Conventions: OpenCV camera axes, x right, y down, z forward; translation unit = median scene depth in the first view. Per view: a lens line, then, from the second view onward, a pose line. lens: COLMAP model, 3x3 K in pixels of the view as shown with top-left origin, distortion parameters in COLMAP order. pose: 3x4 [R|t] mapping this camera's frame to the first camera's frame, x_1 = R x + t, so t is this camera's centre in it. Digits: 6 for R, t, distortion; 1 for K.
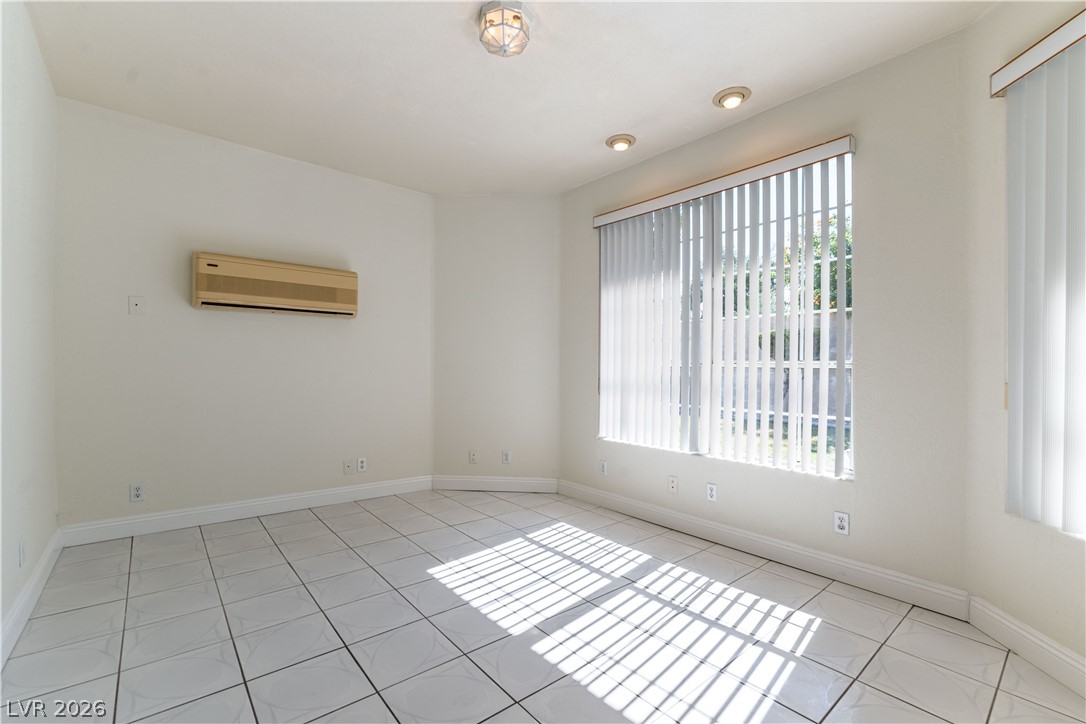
lens RADIAL K [[473.1, 0, 538.0], [0, 473.1, 364.1], [0, 0, 1]] dist [-0.000239, -0.000089]
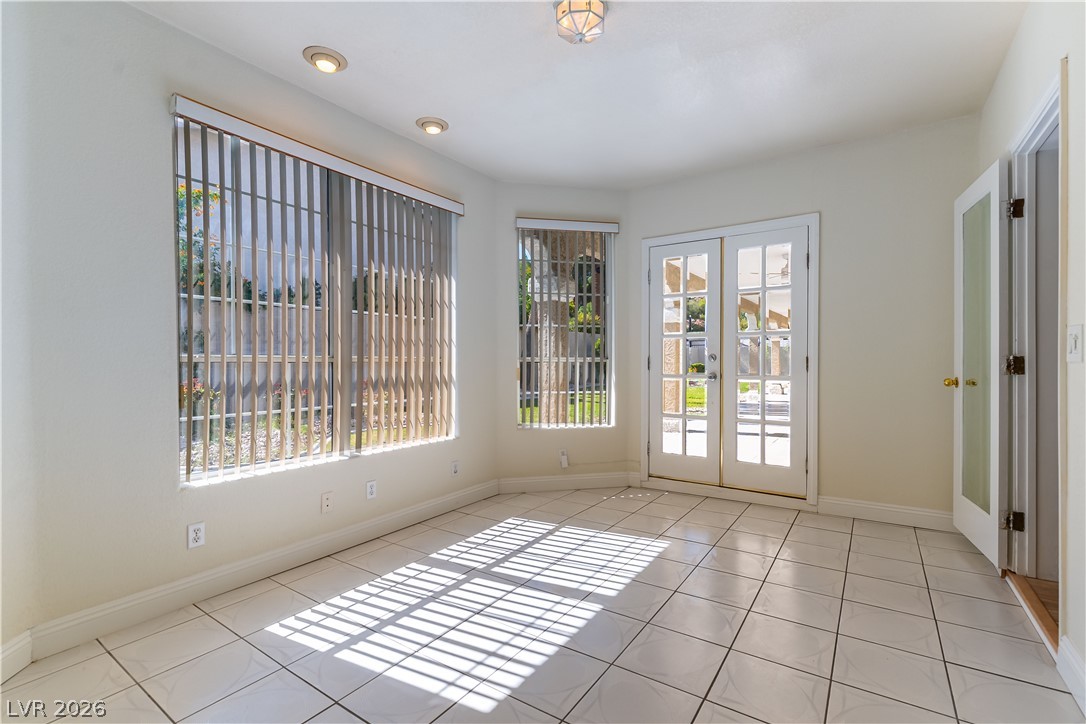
lens RADIAL K [[473.1, 0, 540.4], [0, 473.1, 359.3], [0, 0, 1]] dist [-0.000239, -0.000089]
pose [[-0.253086, -0.011226, 0.967379, -0.878800], [0.000705, 0.999930, 0.011788, -0.028377], [-0.967443, 0.003665, -0.253061, 1.136434]]
